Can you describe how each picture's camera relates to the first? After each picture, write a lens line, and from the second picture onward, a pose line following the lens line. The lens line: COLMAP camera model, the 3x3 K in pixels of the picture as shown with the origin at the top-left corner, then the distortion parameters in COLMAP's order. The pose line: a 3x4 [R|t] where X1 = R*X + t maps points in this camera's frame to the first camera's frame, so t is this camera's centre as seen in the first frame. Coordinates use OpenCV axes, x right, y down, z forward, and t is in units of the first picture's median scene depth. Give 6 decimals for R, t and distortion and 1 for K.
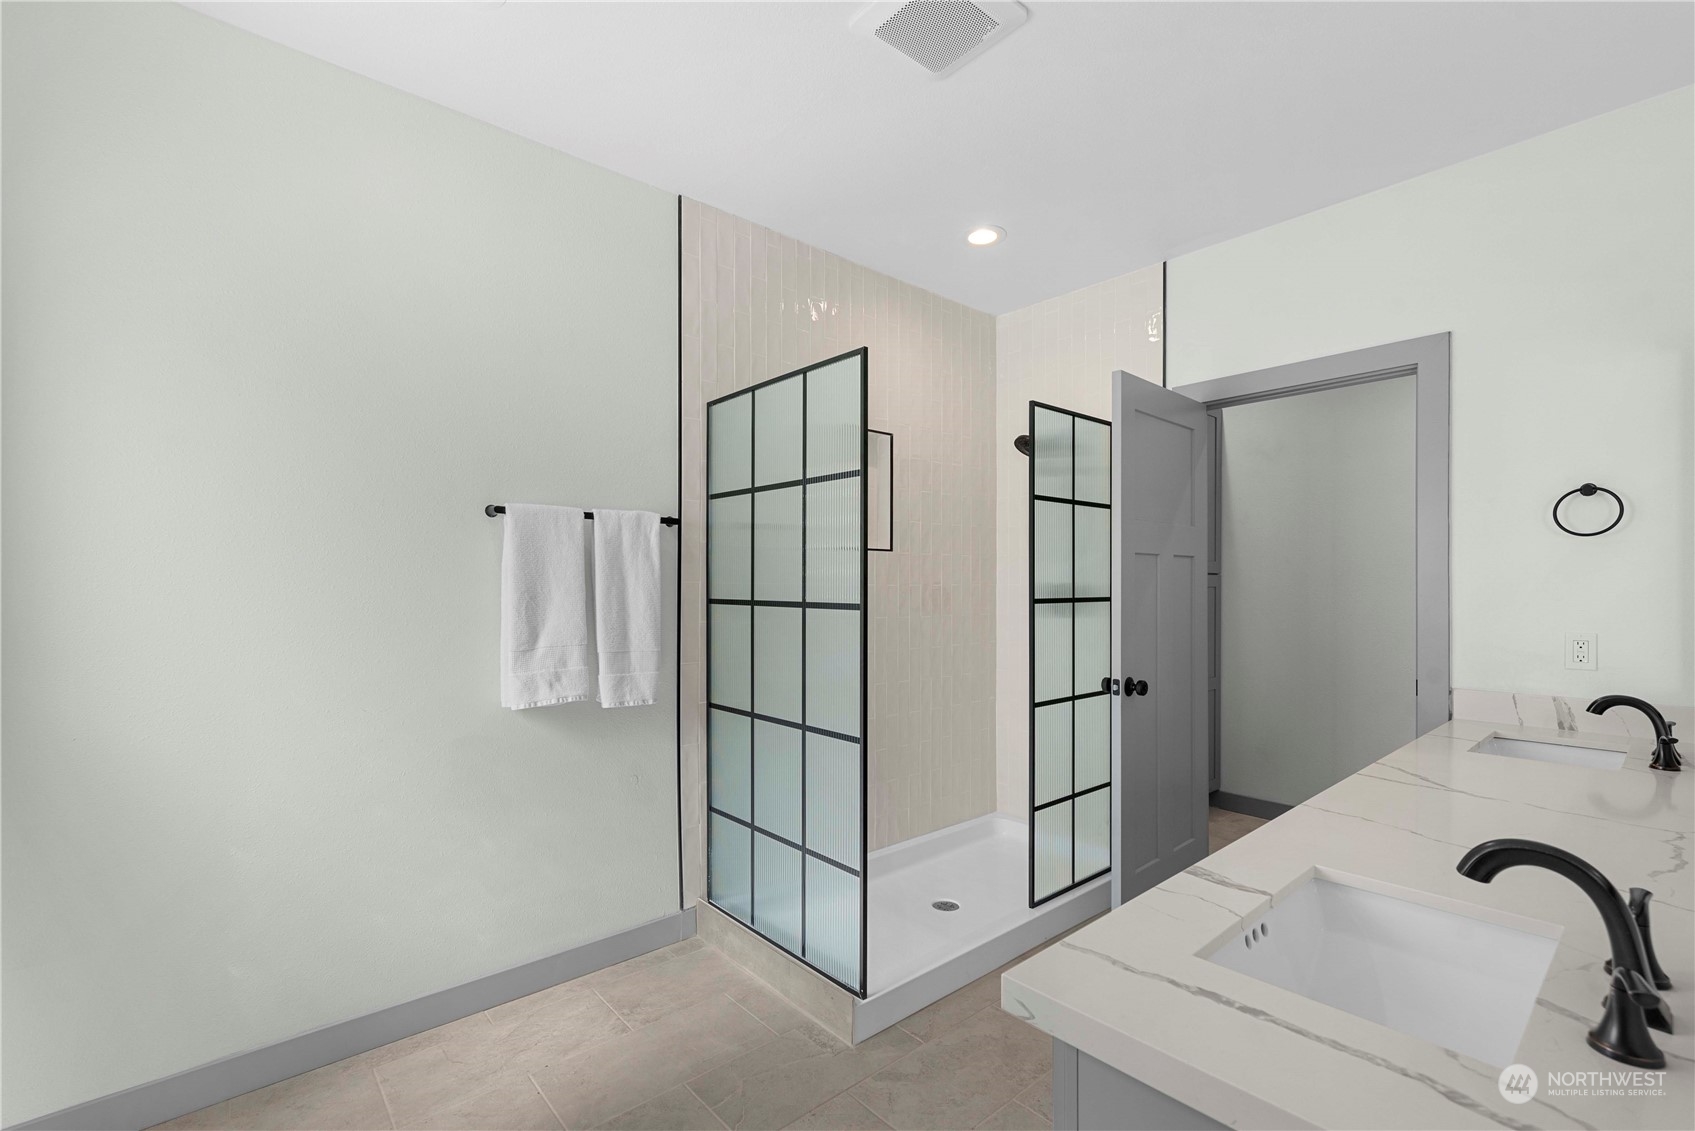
lens RADIAL K [[735.8, 0, 848.6], [0, 735.8, 581.3], [0, 0, 1]] dist [-0.000021, -0.000050]
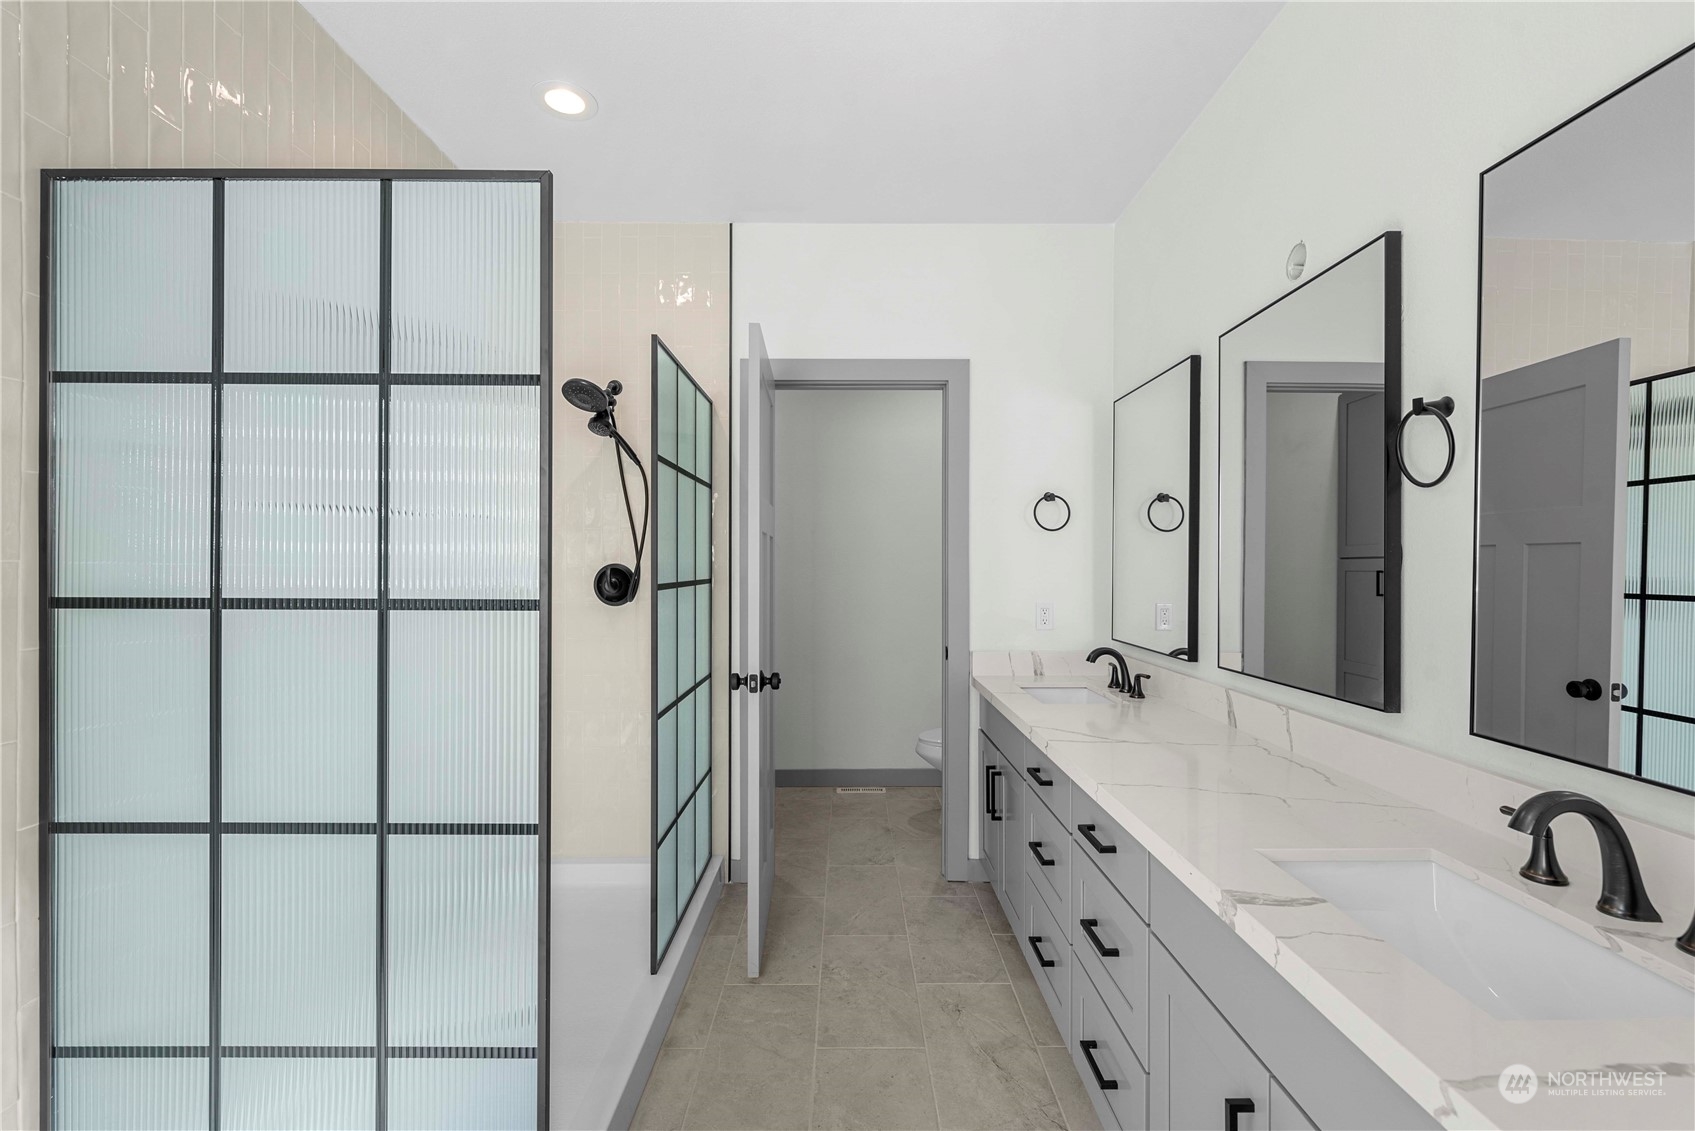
lens RADIAL K [[725.6, 0, 847.5], [0, 725.6, 565.5], [0, 0, 1]] dist [0.001034, -0.000024]
pose [[0.659533, 0.001101, 0.751675, -0.238168], [-0.005084, 0.999983, 0.002997, -0.000248], [-0.751659, -0.005798, 0.659527, 0.385402]]
